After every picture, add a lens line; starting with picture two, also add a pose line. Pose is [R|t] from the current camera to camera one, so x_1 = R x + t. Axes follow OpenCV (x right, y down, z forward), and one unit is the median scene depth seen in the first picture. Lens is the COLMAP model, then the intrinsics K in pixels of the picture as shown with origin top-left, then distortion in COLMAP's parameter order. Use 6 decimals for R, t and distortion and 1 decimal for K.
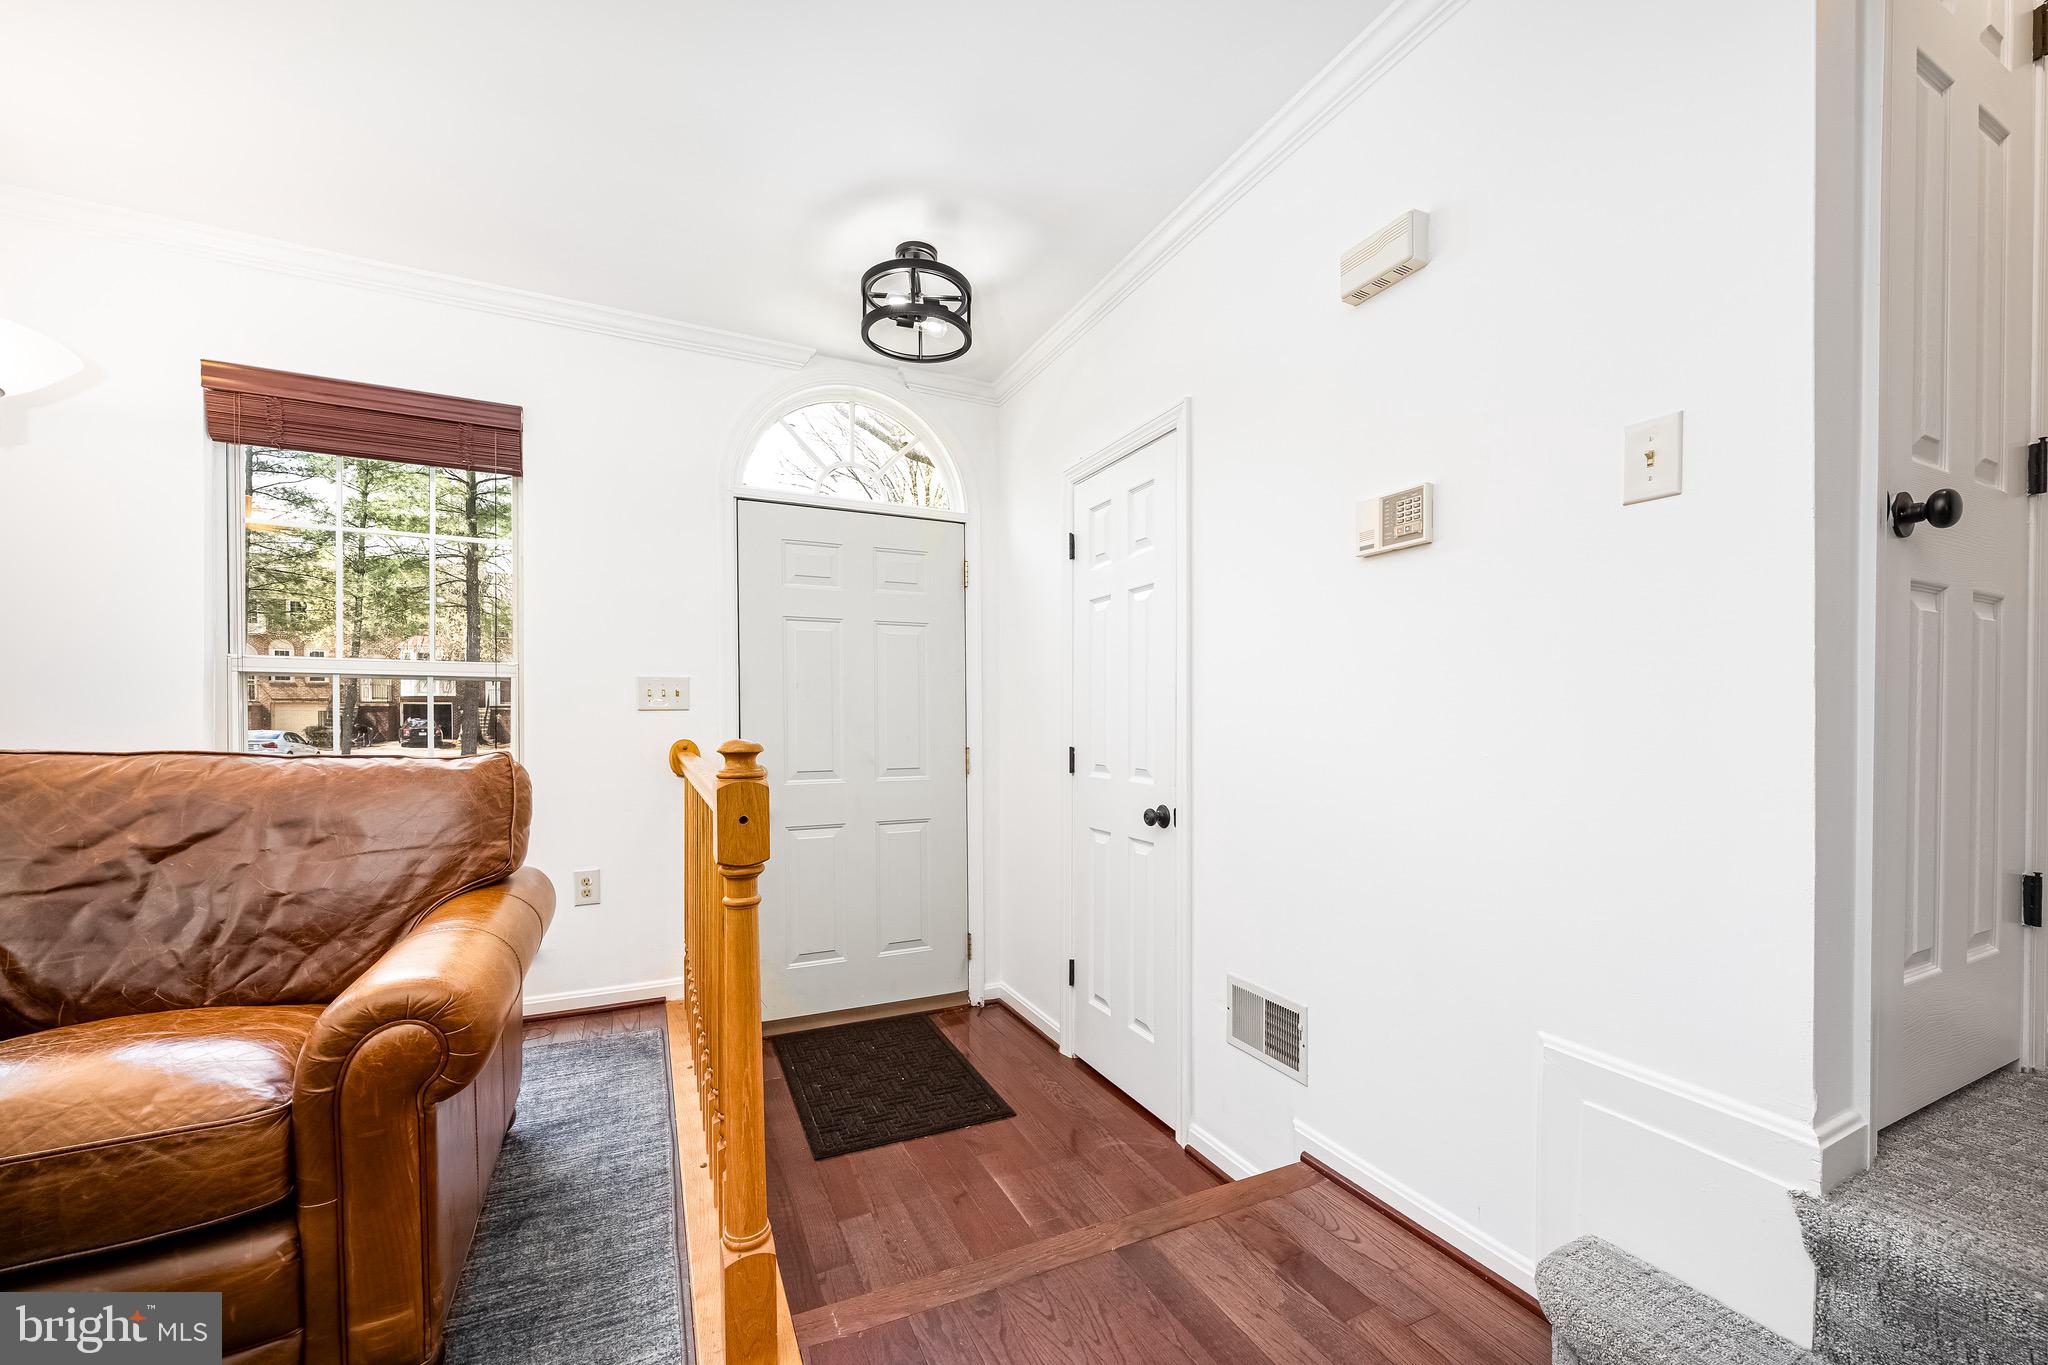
lens RADIAL K [[797.2, 0, 1028.1], [0, 797.2, 730.5], [0, 0, 1]] dist [-0.000432, -0.000164]
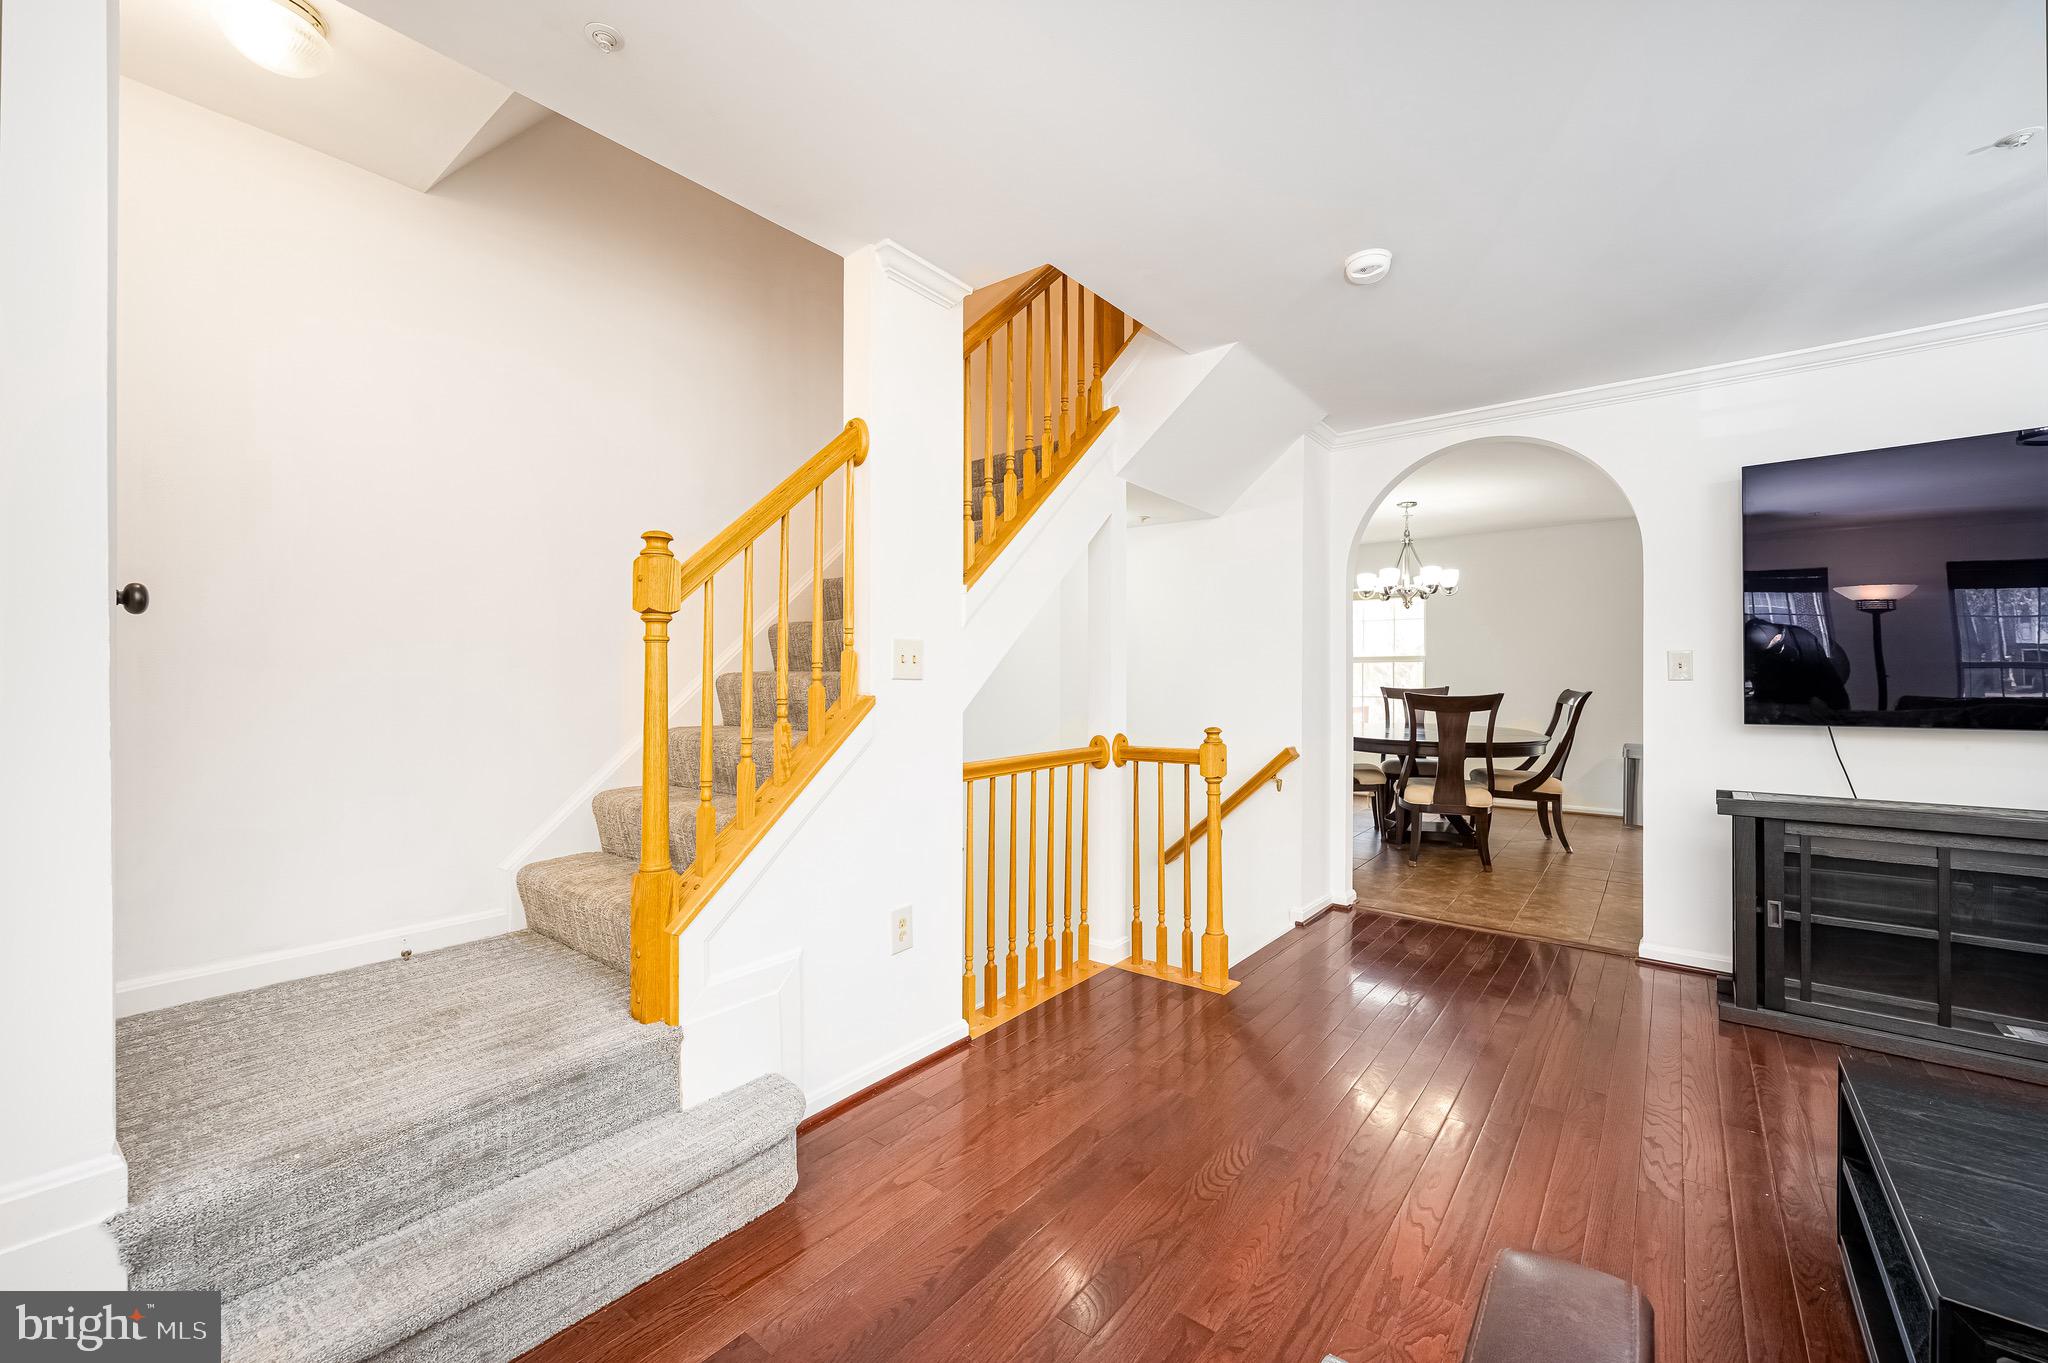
lens RADIAL K [[817.1, 0, 1033.3], [0, 817.1, 676.9], [0, 0, 1]] dist [-0.000395, 0.000001]
pose [[-0.439272, 0.002407, 0.898351, -0.337566], [0.018660, 0.999805, 0.006445, -0.083671], [-0.898160, 0.019594, -0.439231, 0.186741]]
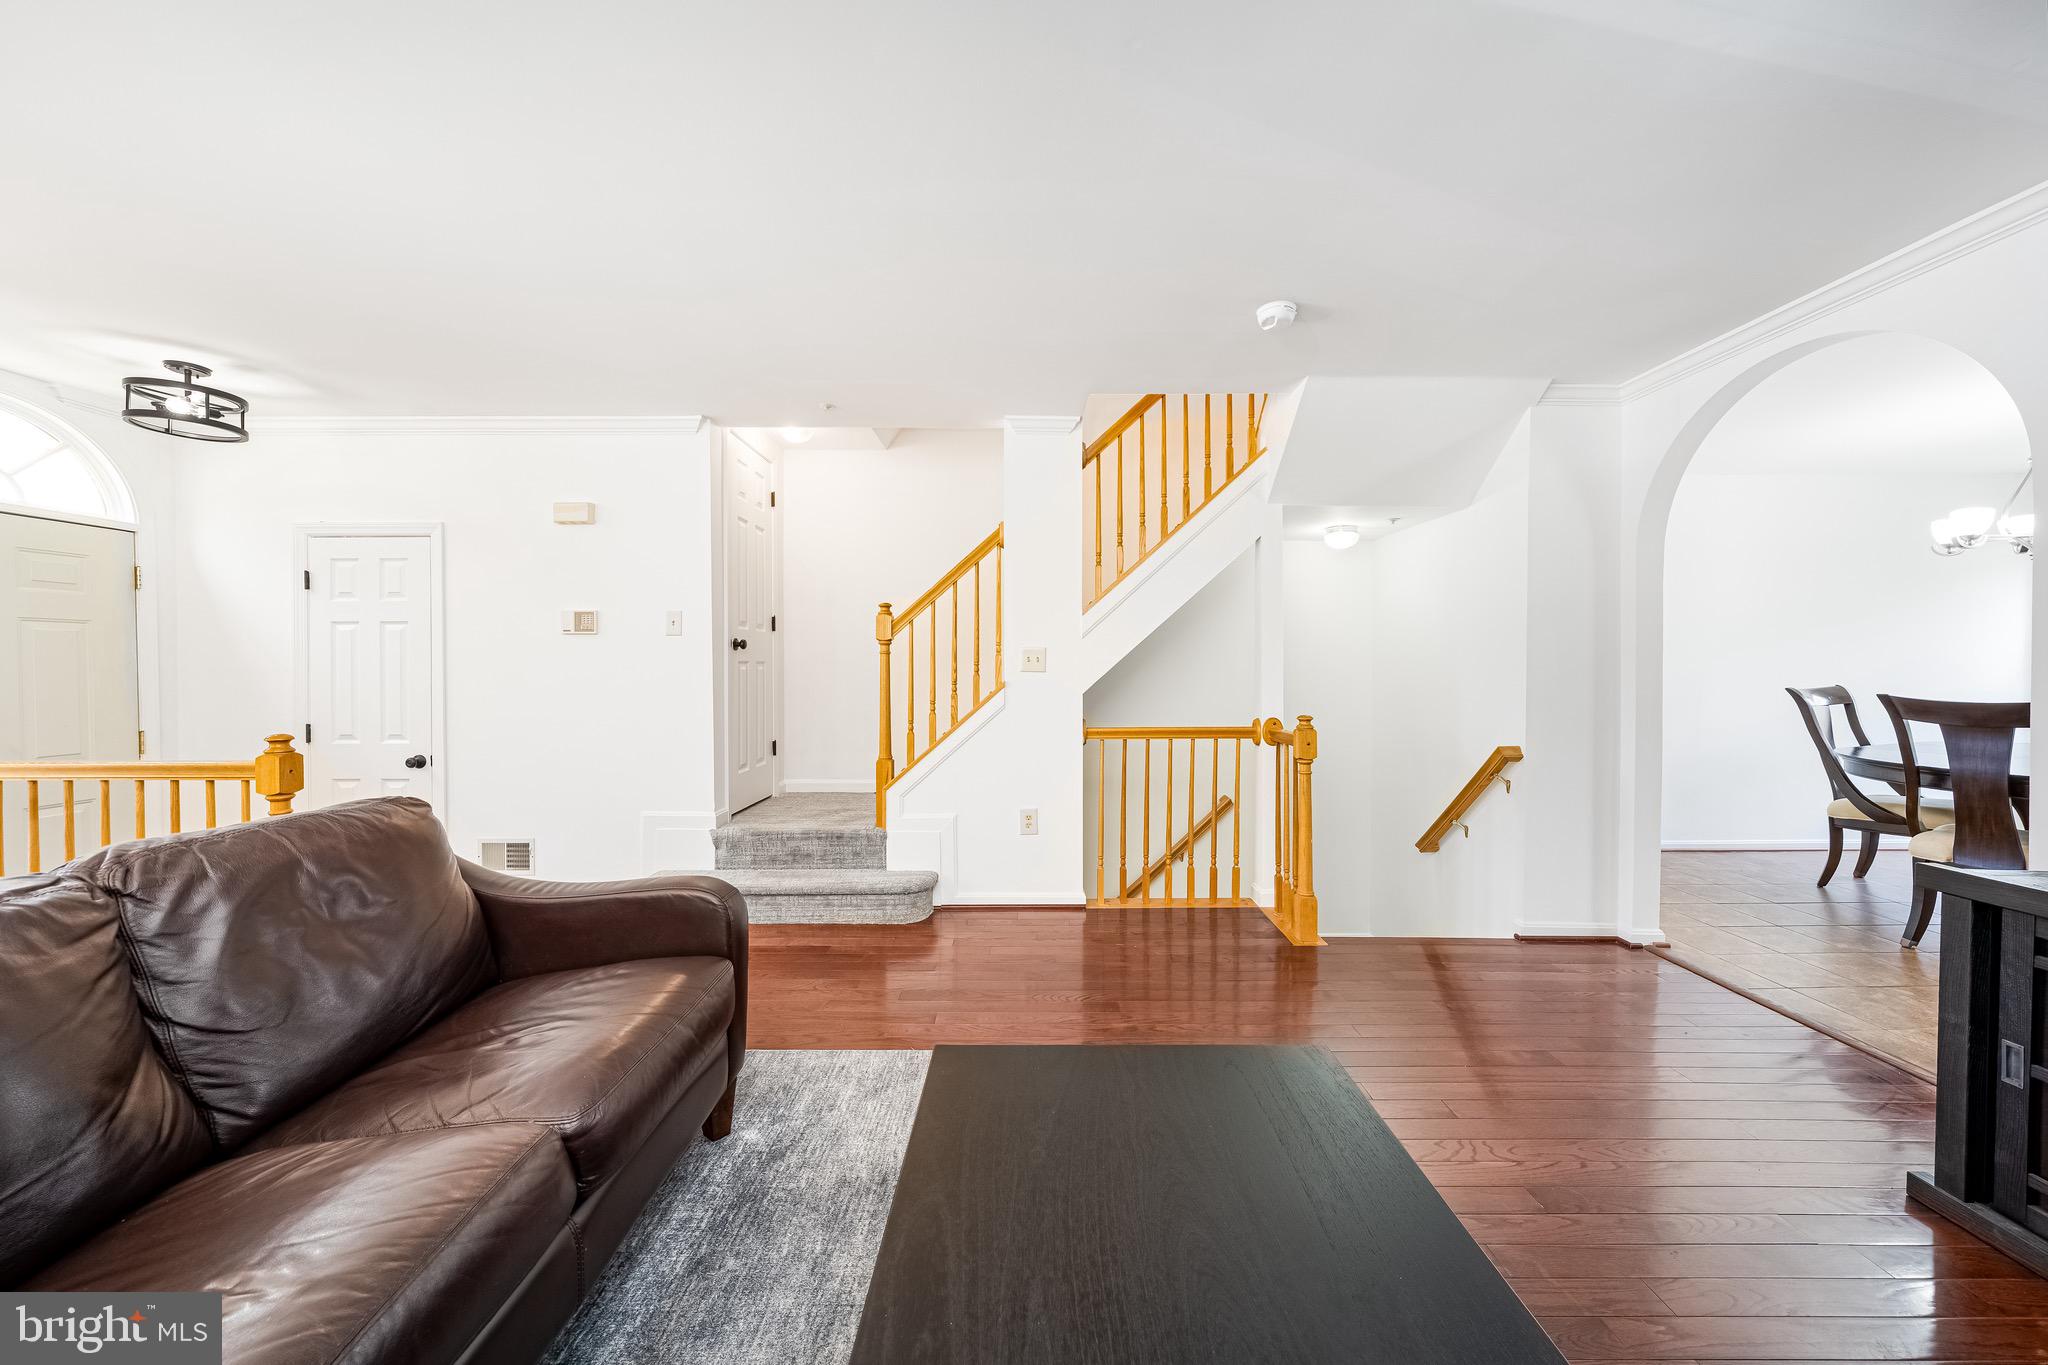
lens RADIAL K [[724.4, 0, 1036.1], [0, 724.4, 665.4], [0, 0, 1]] dist [-0.000558, -0.000155]
pose [[0.430509, -0.001473, 0.902585, -0.803505], [0.016085, 0.999852, -0.006041, -0.079978], [-0.902443, 0.017119, 0.430469, -1.032752]]
